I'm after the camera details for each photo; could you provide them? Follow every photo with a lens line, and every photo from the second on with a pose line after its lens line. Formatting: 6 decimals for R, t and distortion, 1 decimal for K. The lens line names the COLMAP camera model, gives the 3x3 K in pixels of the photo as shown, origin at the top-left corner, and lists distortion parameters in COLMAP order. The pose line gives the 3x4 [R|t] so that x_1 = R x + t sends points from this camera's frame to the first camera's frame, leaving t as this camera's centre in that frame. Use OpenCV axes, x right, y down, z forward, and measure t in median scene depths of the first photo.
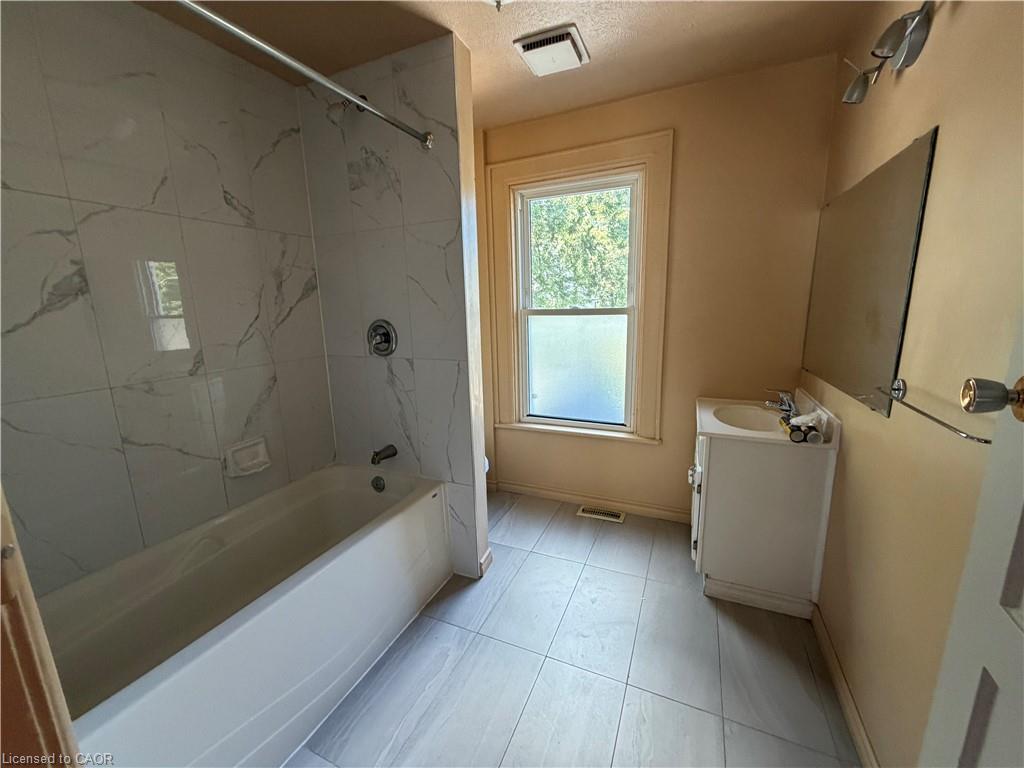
lens RADIAL K [[407.5, 0, 506.5], [0, 407.5, 388.8], [0, 0, 1]] dist [0.001042, 0.000476]
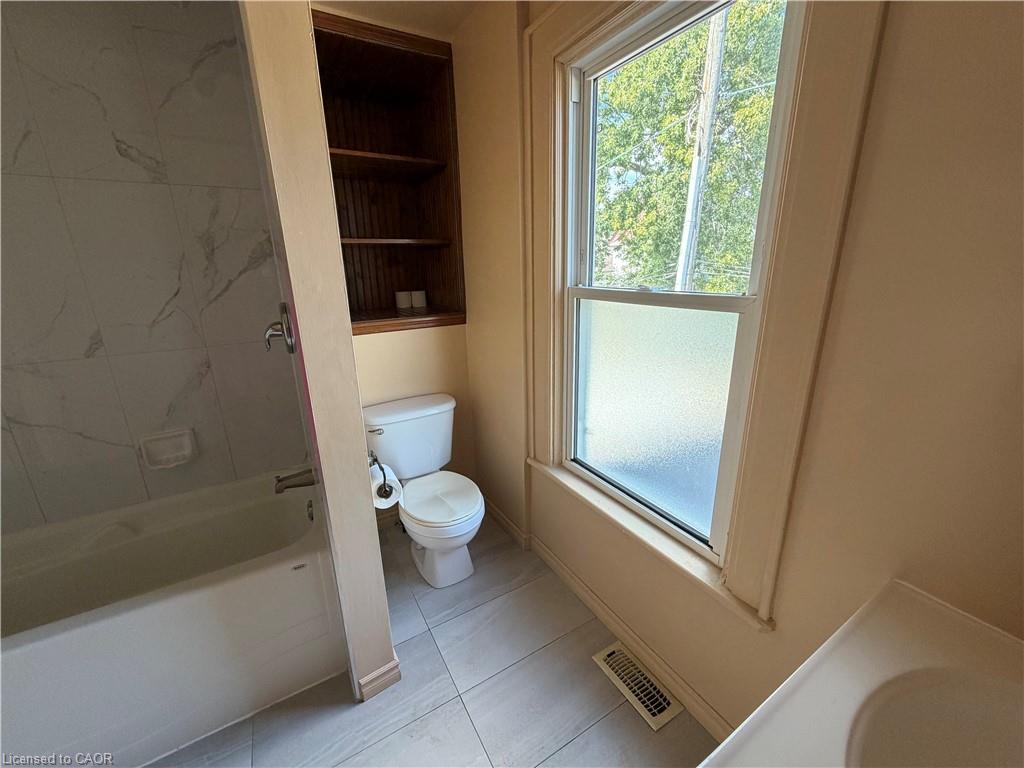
lens RADIAL K [[407.5, 0, 517.7], [0, 407.5, 384.0], [0, 0, 1]] dist [0.001042, 0.000476]
pose [[0.815342, 0.173577, -0.552348, 0.450147], [-0.118240, 0.983816, 0.134629, -0.177487], [0.566777, -0.044459, 0.822671, 0.657419]]
